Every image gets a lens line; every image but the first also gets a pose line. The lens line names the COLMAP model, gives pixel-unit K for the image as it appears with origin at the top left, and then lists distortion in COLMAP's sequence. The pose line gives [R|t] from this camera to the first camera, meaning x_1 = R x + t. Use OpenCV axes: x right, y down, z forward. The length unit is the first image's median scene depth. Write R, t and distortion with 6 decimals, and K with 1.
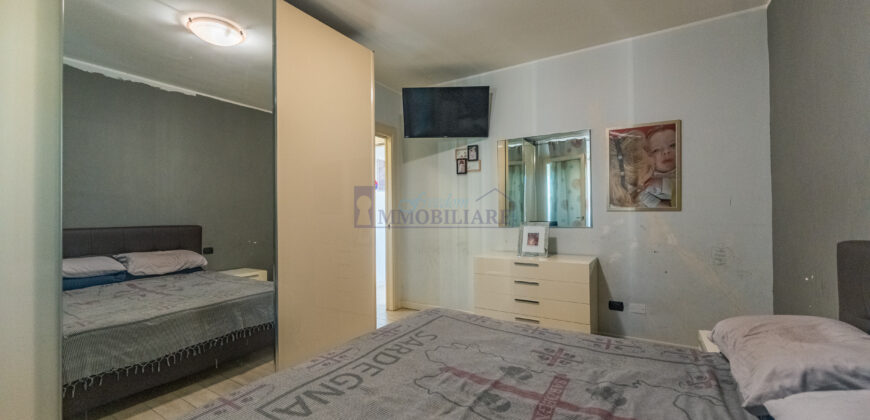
lens RADIAL K [[334.0, 0, 435.0], [0, 334.0, 210.0], [0, 0, 1]] dist [0.000195, -0.000037]
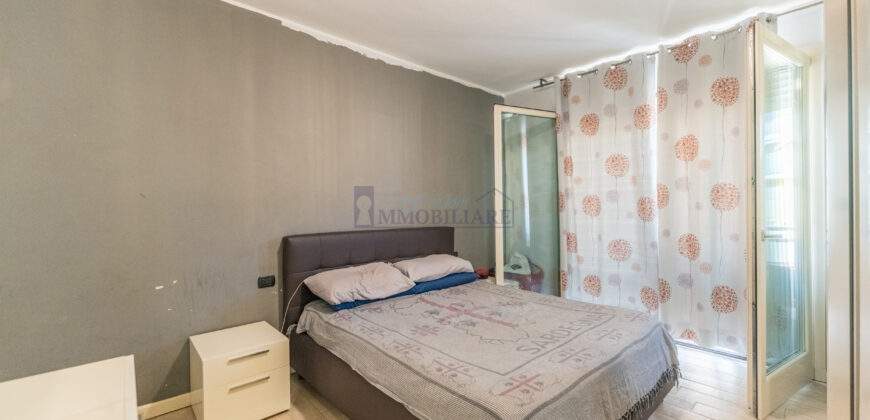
lens RADIAL K [[347.9, 0, 435.0], [0, 347.9, 210.0], [0, 0, 1]] dist [0.000005, -0.000250]
pose [[-0.959300, 0.012530, 0.282111, -0.064663], [0.012570, 0.999920, -0.001668, -0.028832], [-0.282110, 0.001946, -0.959380, 2.337054]]
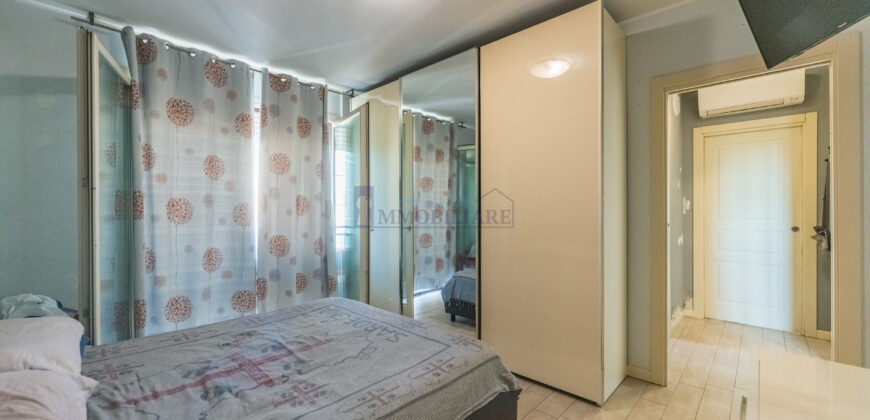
lens RADIAL K [[347.9, 0, 435.0], [0, 347.9, 210.0], [0, 0, 1]] dist [0.000005, -0.000250]
pose [[-0.193520, -0.001541, -0.981095, 1.204772], [0.011735, 0.999924, -0.003885, -0.030136], [0.981026, -0.012265, -0.193487, 1.543994]]
